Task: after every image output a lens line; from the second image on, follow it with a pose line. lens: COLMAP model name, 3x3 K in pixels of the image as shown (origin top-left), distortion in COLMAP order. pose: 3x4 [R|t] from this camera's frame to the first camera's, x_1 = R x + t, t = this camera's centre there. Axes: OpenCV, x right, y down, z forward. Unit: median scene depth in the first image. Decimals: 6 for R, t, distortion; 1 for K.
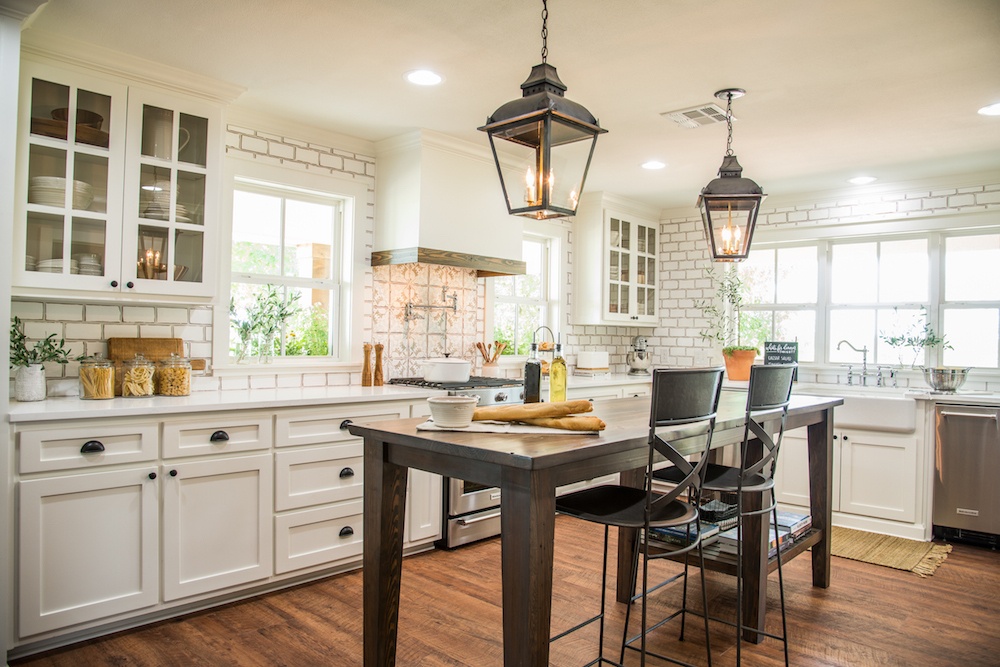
lens RADIAL K [[681.7, 0, 501.3], [0, 681.7, 336.4], [0, 0, 1]] dist [-0.064114, 0.002352]
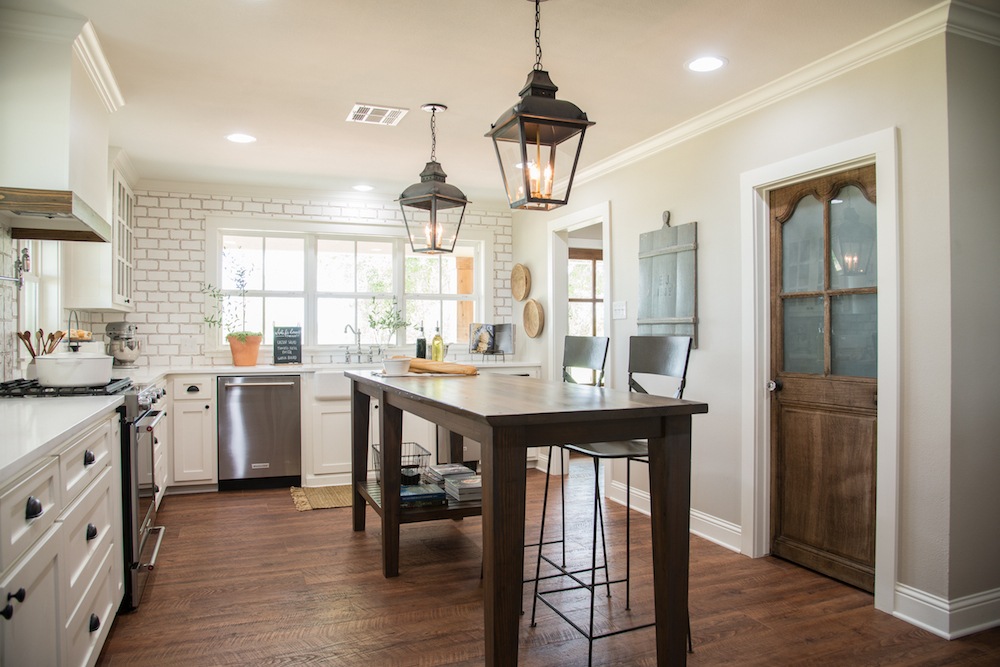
lens RADIAL K [[681.7, 0, 499.0], [0, 681.7, 333.6], [0, 0, 1]] dist [-0.064114, 0.002352]
pose [[0.441739, -0.019531, 0.896931, -0.391178], [0.008469, 0.999809, 0.017600, 0.003116], [-0.897104, -0.000178, 0.441820, 0.232811]]
